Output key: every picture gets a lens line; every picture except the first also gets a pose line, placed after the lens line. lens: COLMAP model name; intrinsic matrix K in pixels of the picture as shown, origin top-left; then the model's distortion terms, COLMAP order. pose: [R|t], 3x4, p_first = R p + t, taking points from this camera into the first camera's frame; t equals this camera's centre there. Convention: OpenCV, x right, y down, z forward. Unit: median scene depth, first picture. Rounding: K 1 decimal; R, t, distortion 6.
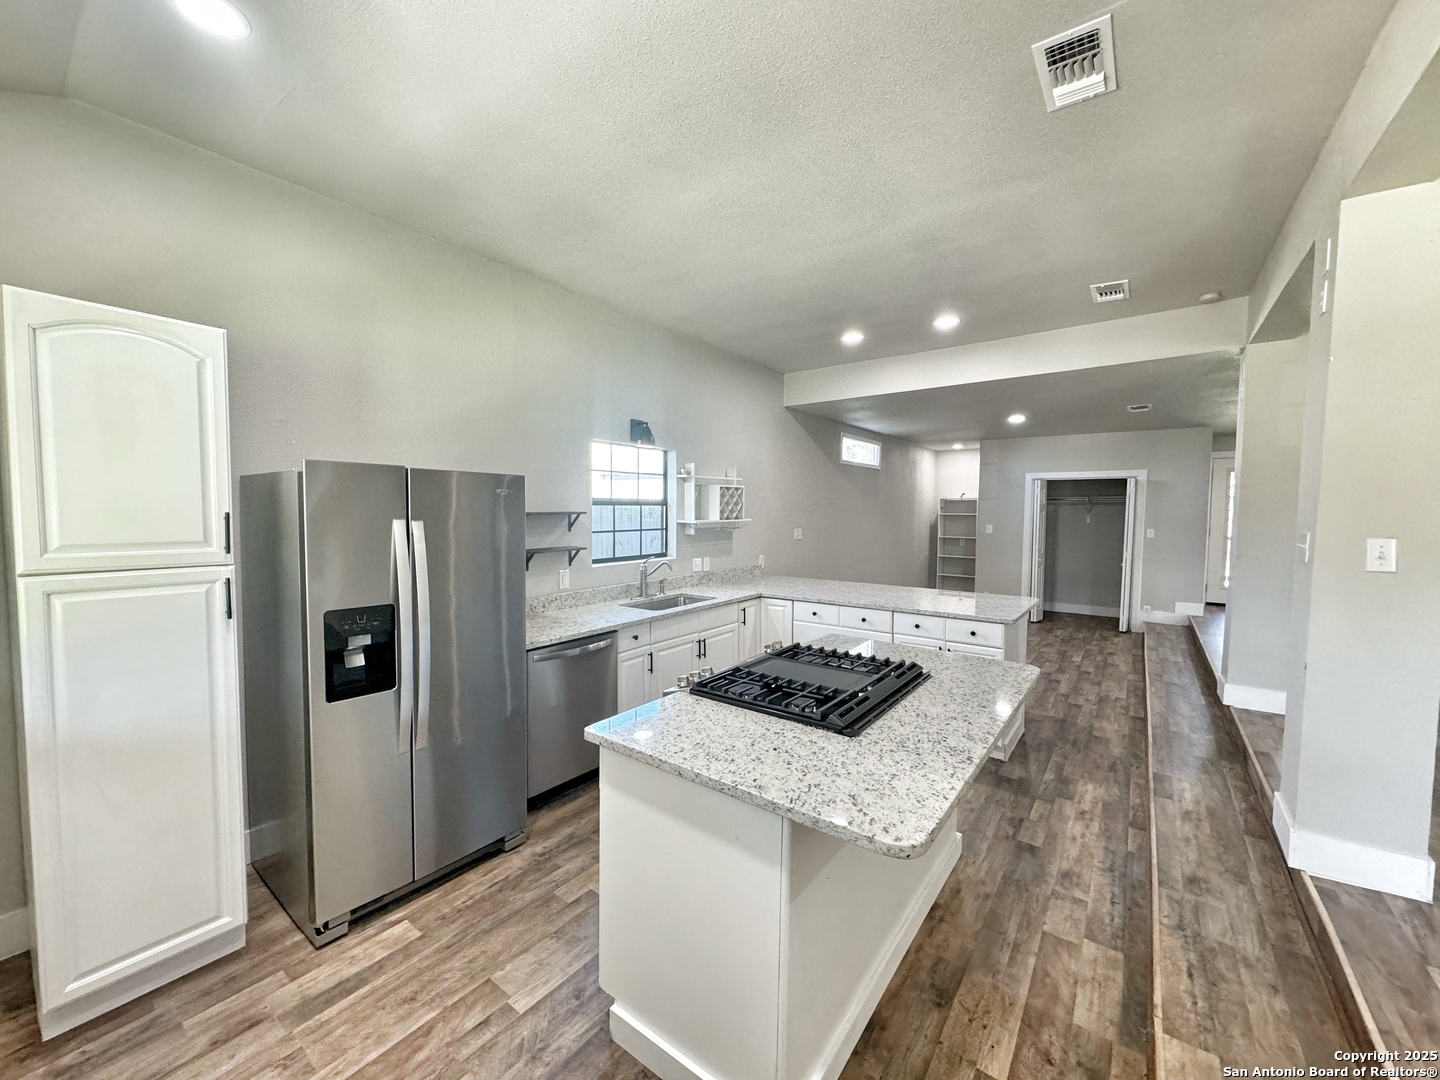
lens RADIAL K [[571.8, 0, 713.9], [0, 571.8, 546.5], [0, 0, 1]] dist [-0.003122, 0.000414]
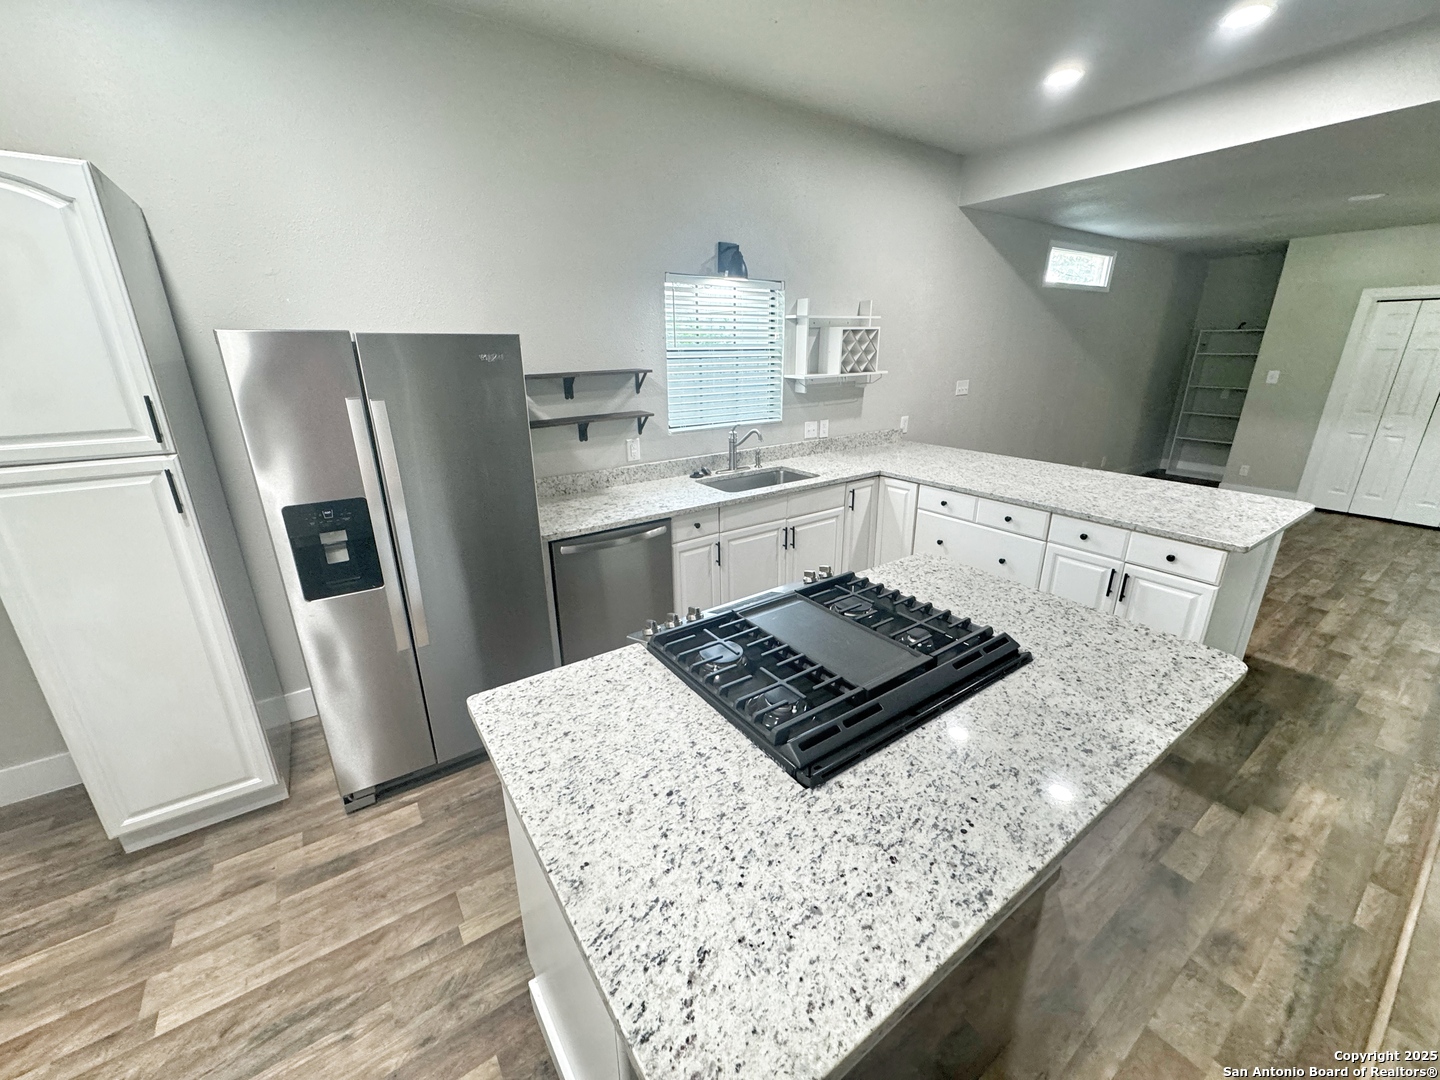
lens RADIAL K [[571.8, 0, 713.6], [0, 571.8, 543.2], [0, 0, 1]] dist [-0.003122, 0.000414]
pose [[0.948969, 0.089193, -0.302494, 0.239387], [-0.005447, 0.963665, 0.267057, -0.071810], [0.315323, -0.251781, 0.914974, 0.356606]]
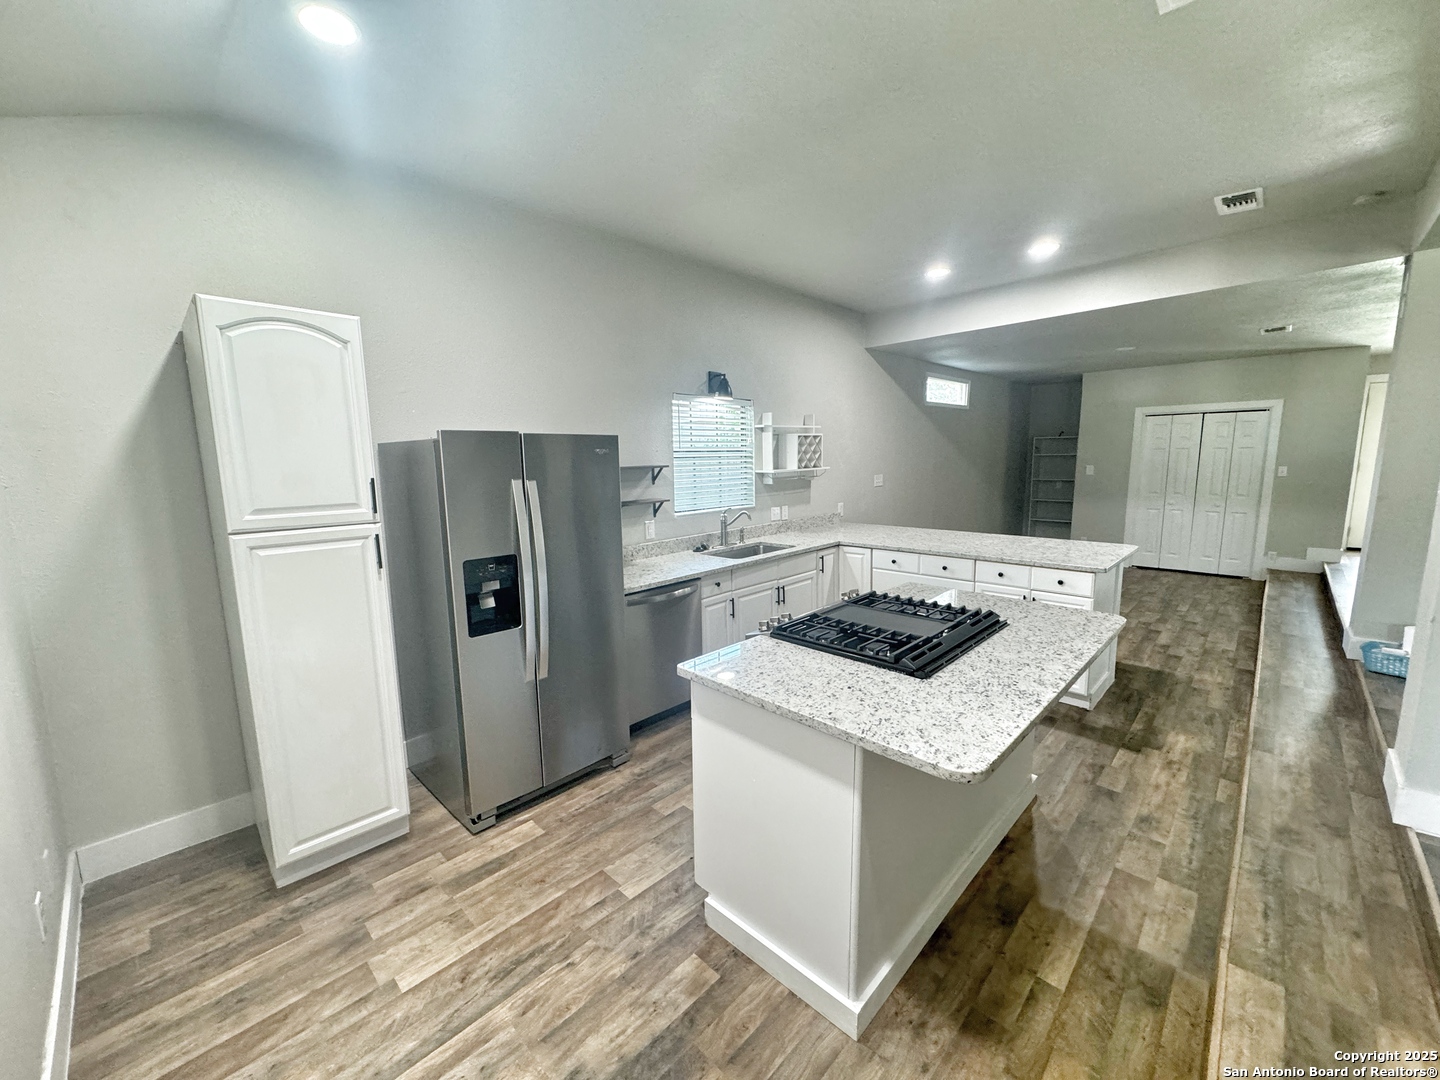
lens RADIAL K [[571.8, 0, 712.4], [0, 571.8, 546.6], [0, 0, 1]] dist [-0.003122, 0.000414]
pose [[0.990379, -0.004872, -0.138293, -0.000266], [0.017787, 0.995572, 0.092300, -0.014997], [0.137231, -0.093872, 0.986081, -0.066862]]
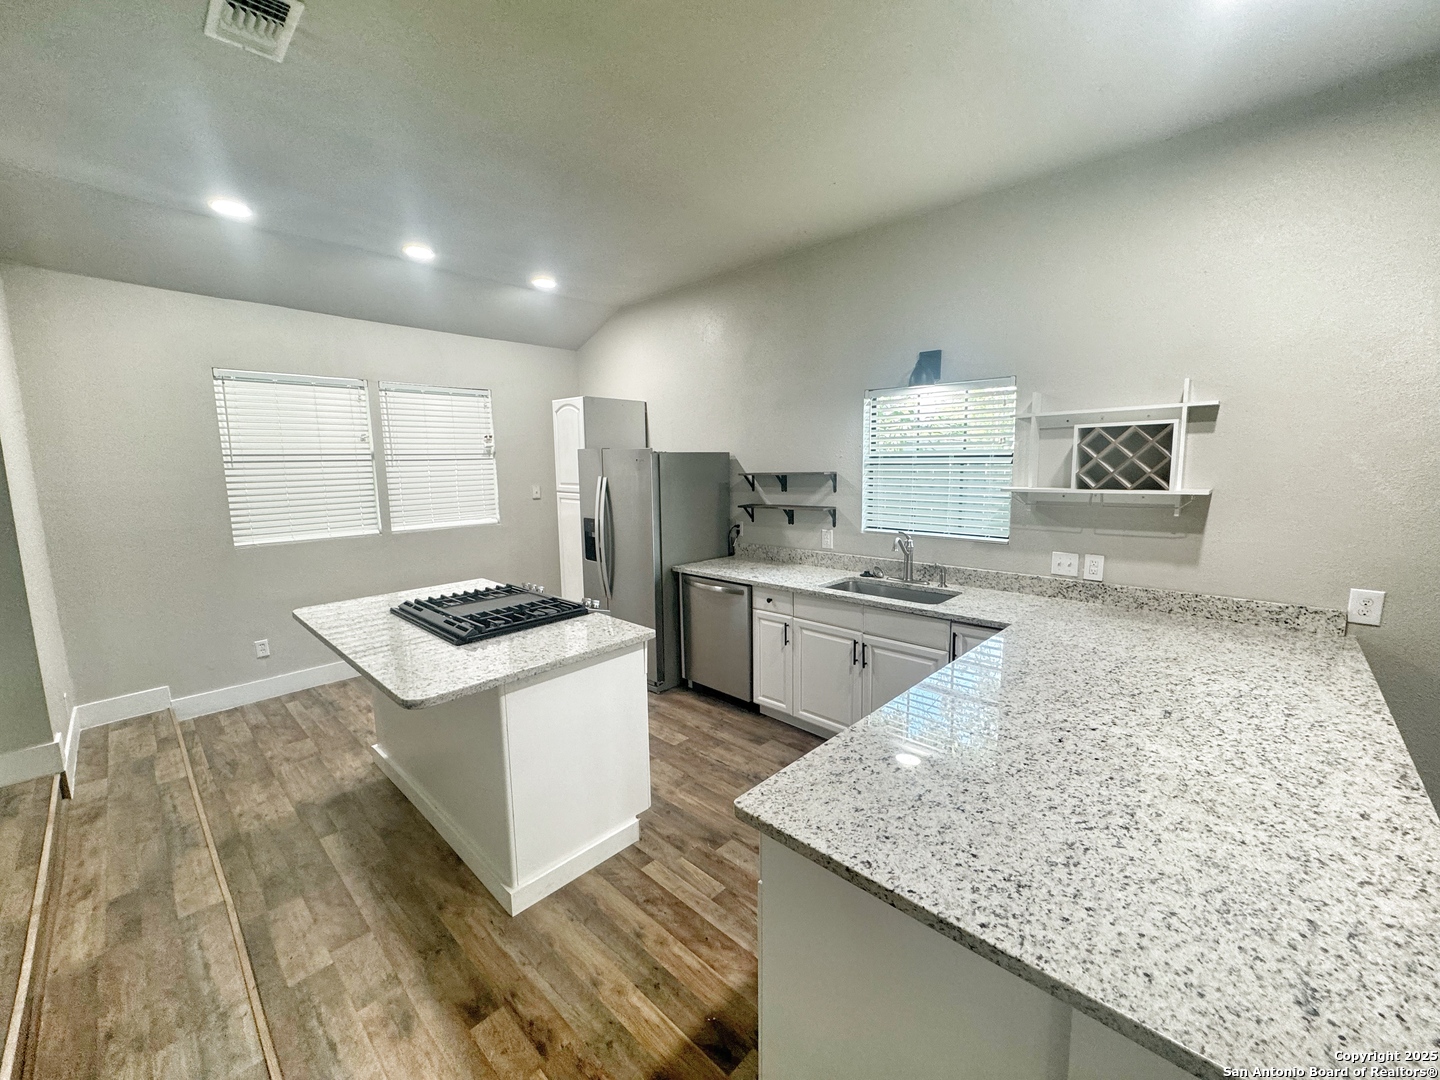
lens RADIAL K [[571.8, 0, 719.0], [0, 571.8, 541.9], [0, 0, 1]] dist [-0.003122, 0.000414]
pose [[-0.110320, 0.130933, -0.985234, 1.371067], [-0.057495, 0.988784, 0.137842, -0.120867], [0.992232, 0.071853, -0.101554, 1.638215]]
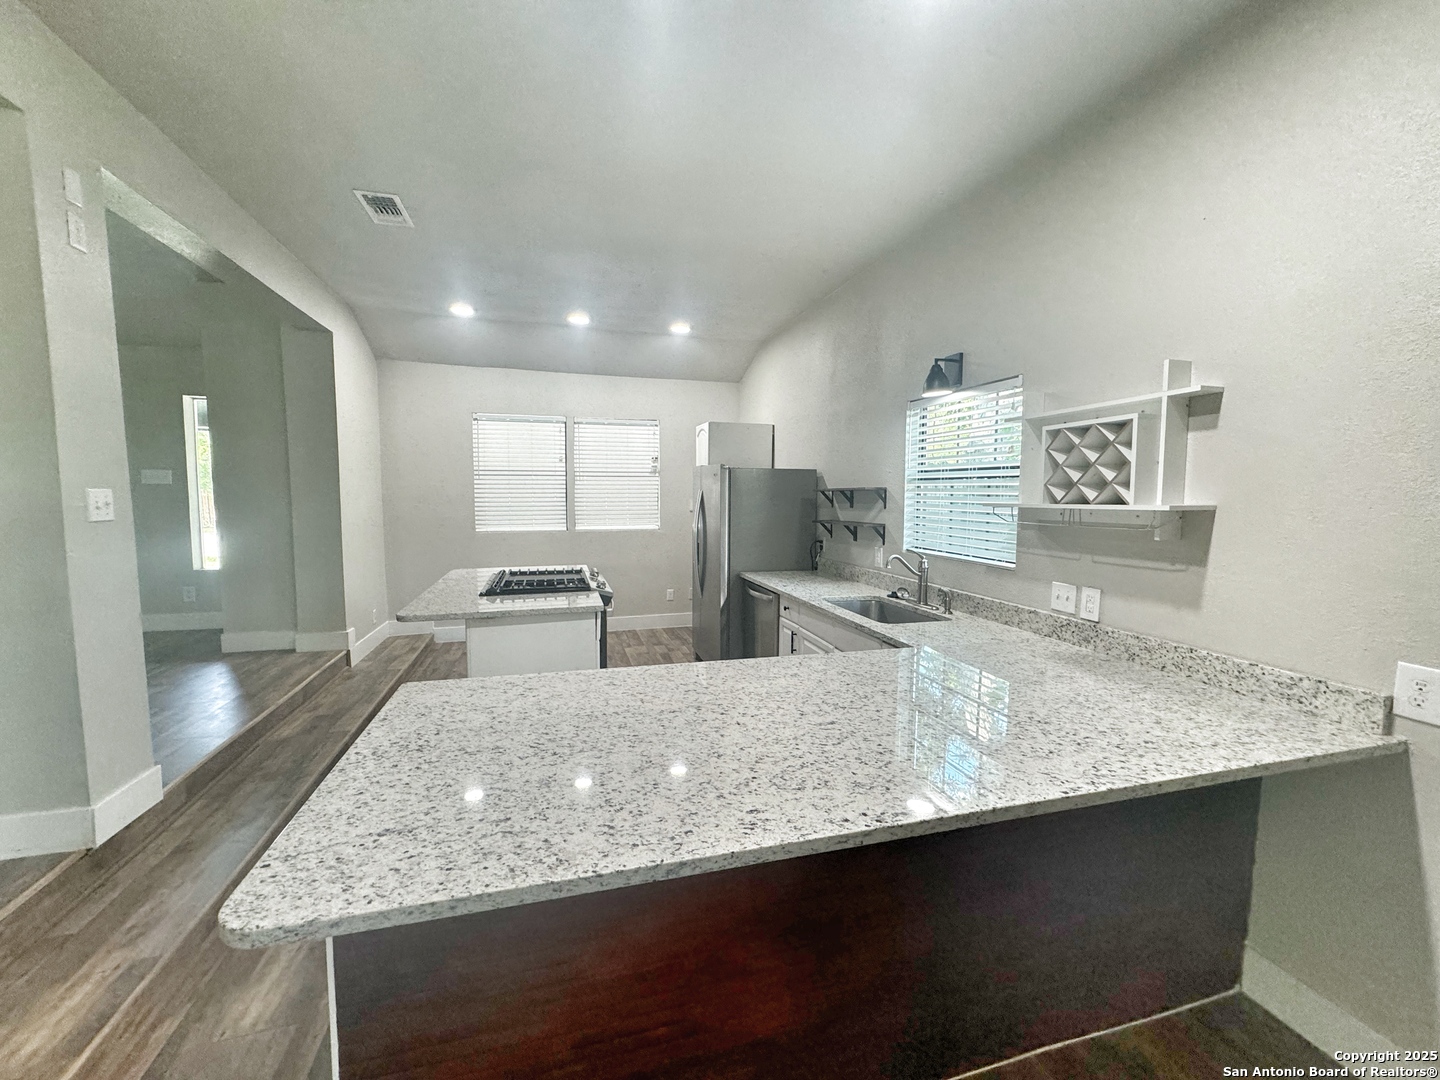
lens RADIAL K [[571.8, 0, 720.5], [0, 571.8, 543.9], [0, 0, 1]] dist [-0.003122, 0.000414]
pose [[-0.597956, 0.058612, -0.799383, 1.222651], [-0.068927, 0.989868, 0.124137, -0.123103], [0.798560, 0.129328, -0.587858, 2.435835]]
